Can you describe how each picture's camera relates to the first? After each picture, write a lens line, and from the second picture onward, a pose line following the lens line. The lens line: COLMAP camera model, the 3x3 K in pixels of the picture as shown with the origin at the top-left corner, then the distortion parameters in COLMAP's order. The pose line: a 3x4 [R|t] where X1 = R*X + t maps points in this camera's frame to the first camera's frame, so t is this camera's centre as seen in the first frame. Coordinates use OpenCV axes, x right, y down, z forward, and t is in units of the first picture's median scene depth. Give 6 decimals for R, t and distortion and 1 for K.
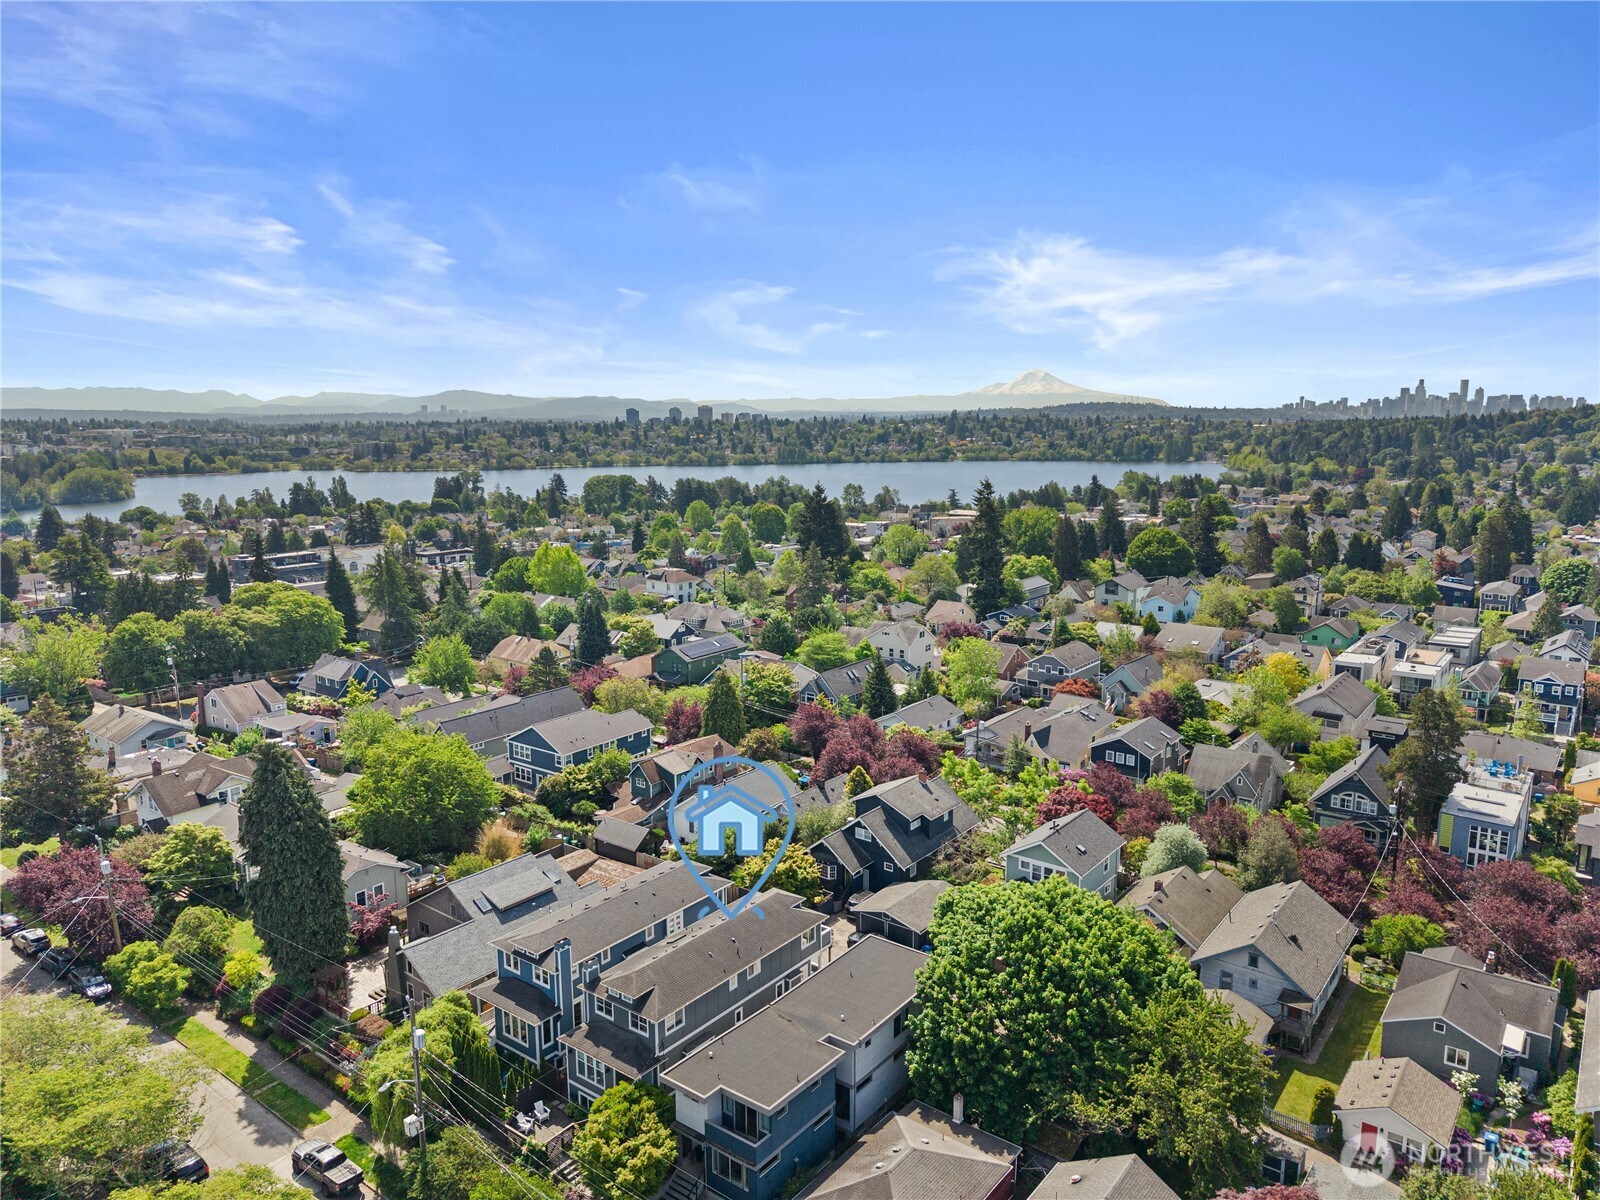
lens RADIAL K [[1096.3, 0, 800.0], [0, 1096.3, 600.0], [0, 0, 1]] dist [0.124805, -0.228714]
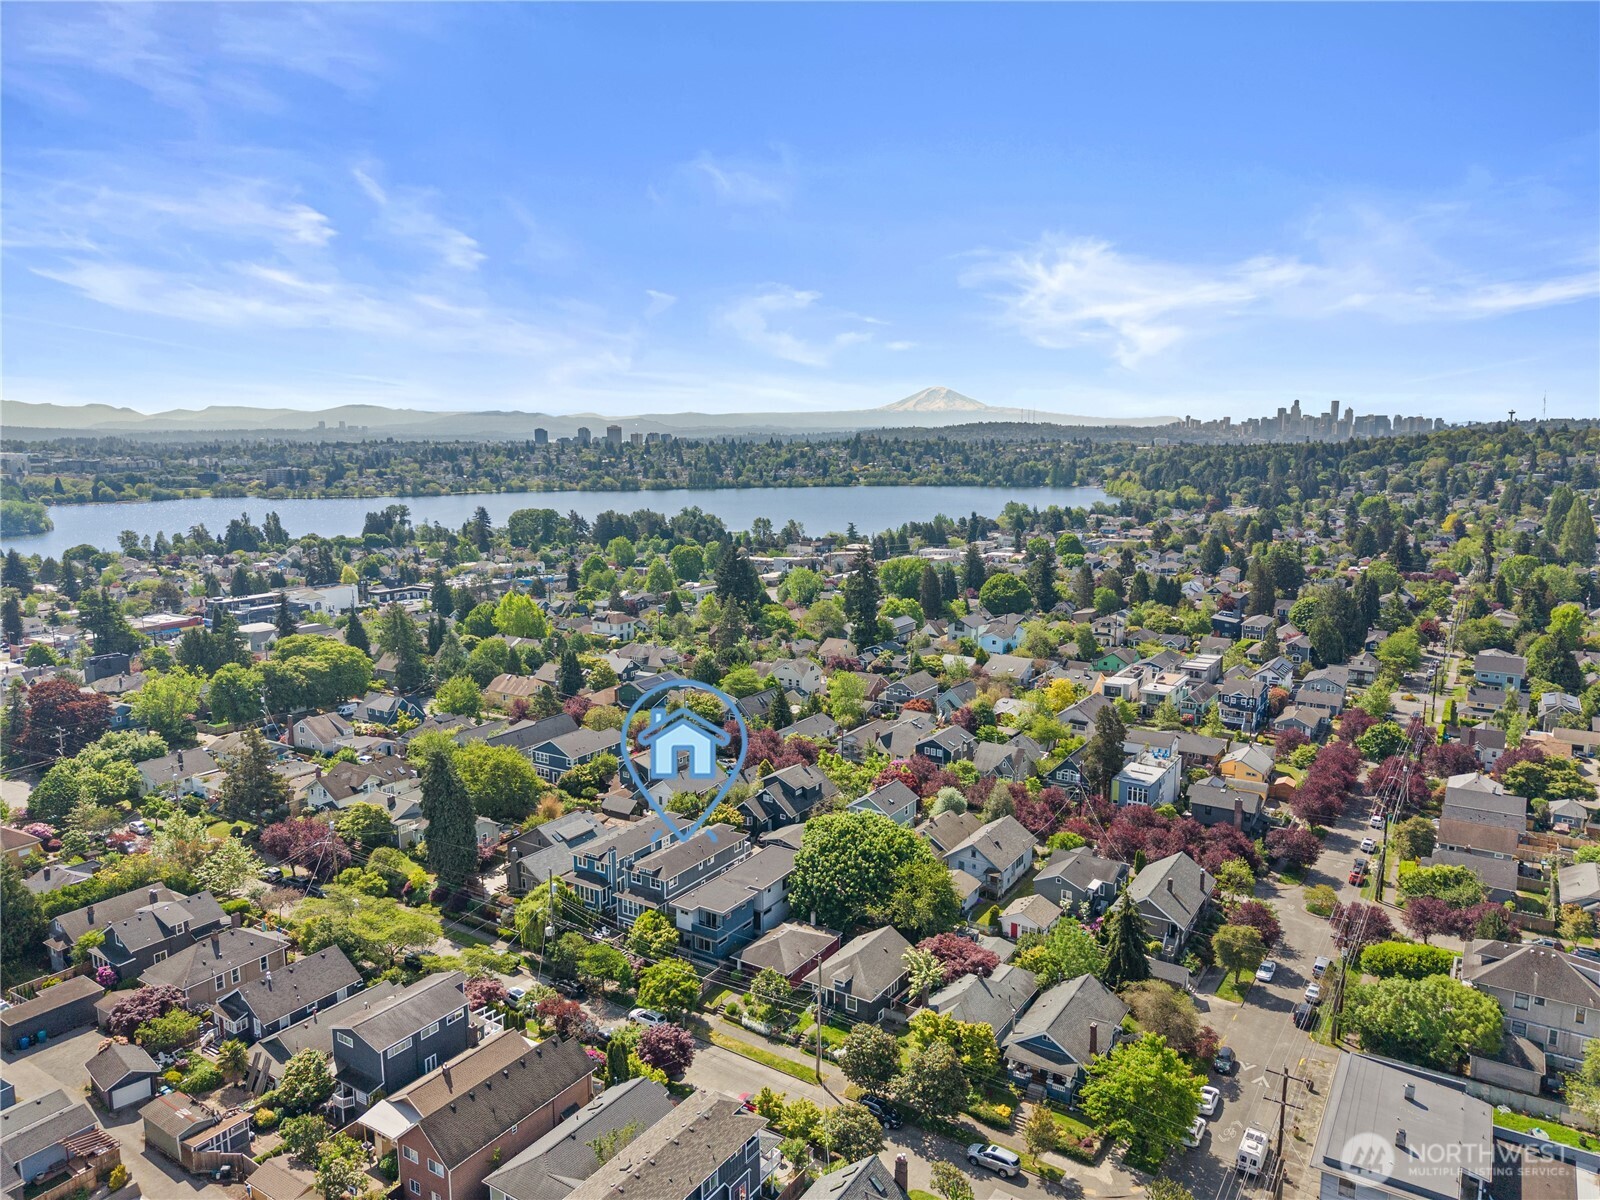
lens RADIAL K [[1096.3, 0, 800.0], [0, 1096.3, 600.0], [0, 0, 1]] dist [0.124805, -0.228714]
pose [[0.996610, -0.011602, 0.081451, -0.013067], [0.012639, 0.999845, -0.012232, -0.033024], [-0.081296, 0.013220, 0.996602, -0.322783]]
